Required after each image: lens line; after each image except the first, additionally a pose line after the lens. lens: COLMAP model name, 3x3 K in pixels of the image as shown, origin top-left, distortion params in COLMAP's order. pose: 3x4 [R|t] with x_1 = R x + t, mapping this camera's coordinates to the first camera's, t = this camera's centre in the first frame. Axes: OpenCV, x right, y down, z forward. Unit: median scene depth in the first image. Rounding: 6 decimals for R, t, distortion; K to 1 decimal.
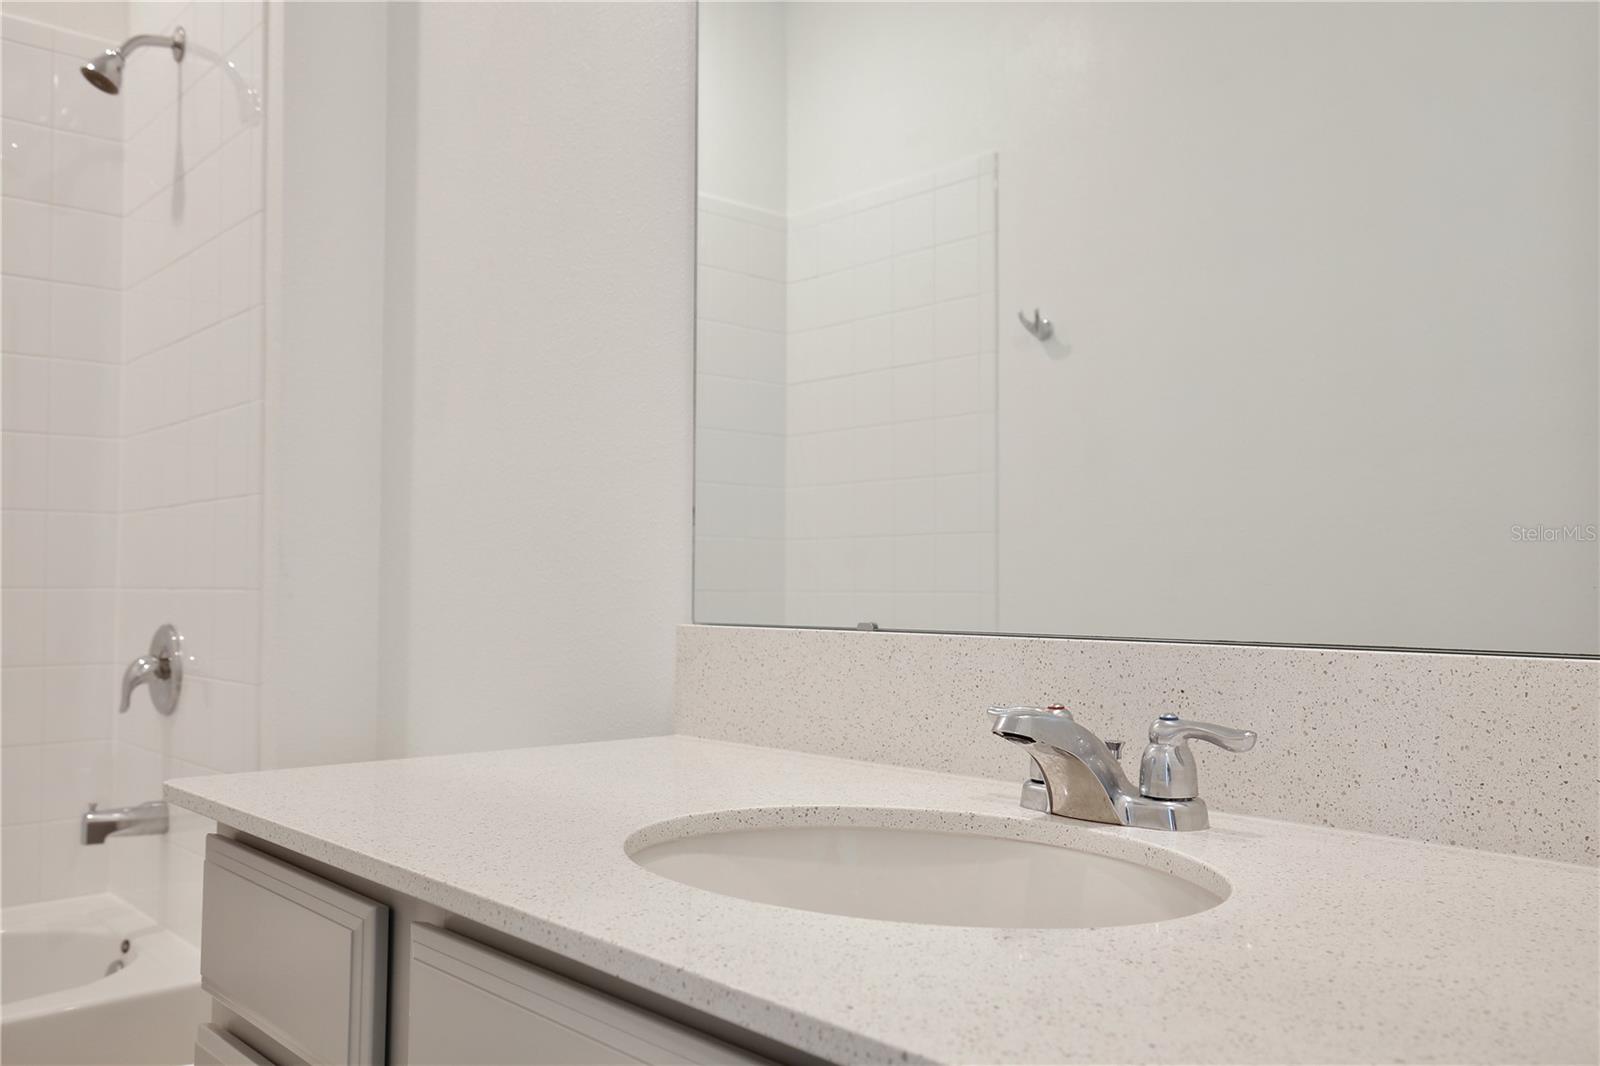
lens RADIAL K [[1334.9, 0, 794.2], [0, 1334.9, 535.8], [0, 0, 1]] dist [0.043582, 0.012656]
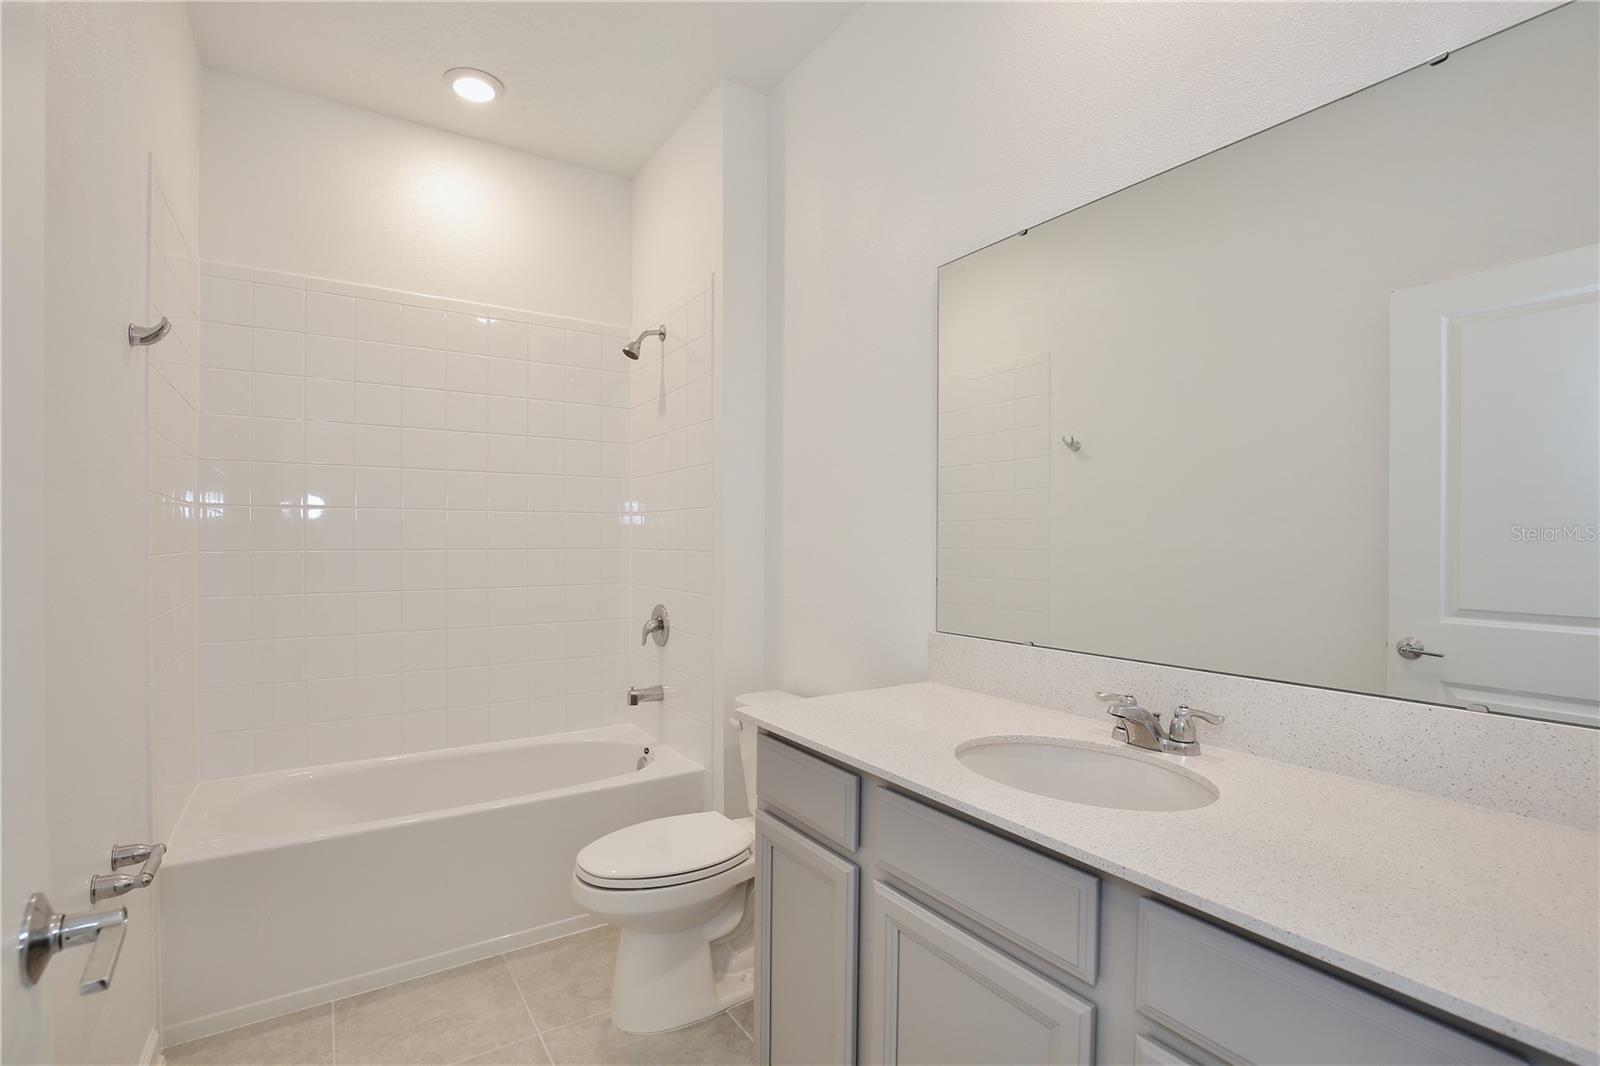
lens RADIAL K [[749.3, 0, 803.5], [0, 749.3, 536.3], [0, 0, 1]] dist [-0.002017, -0.000550]
pose [[0.992866, -0.000220, -0.119235, -0.214707], [0.005426, 0.999046, 0.043335, -0.213514], [0.119111, -0.043673, 0.991920, -0.350515]]
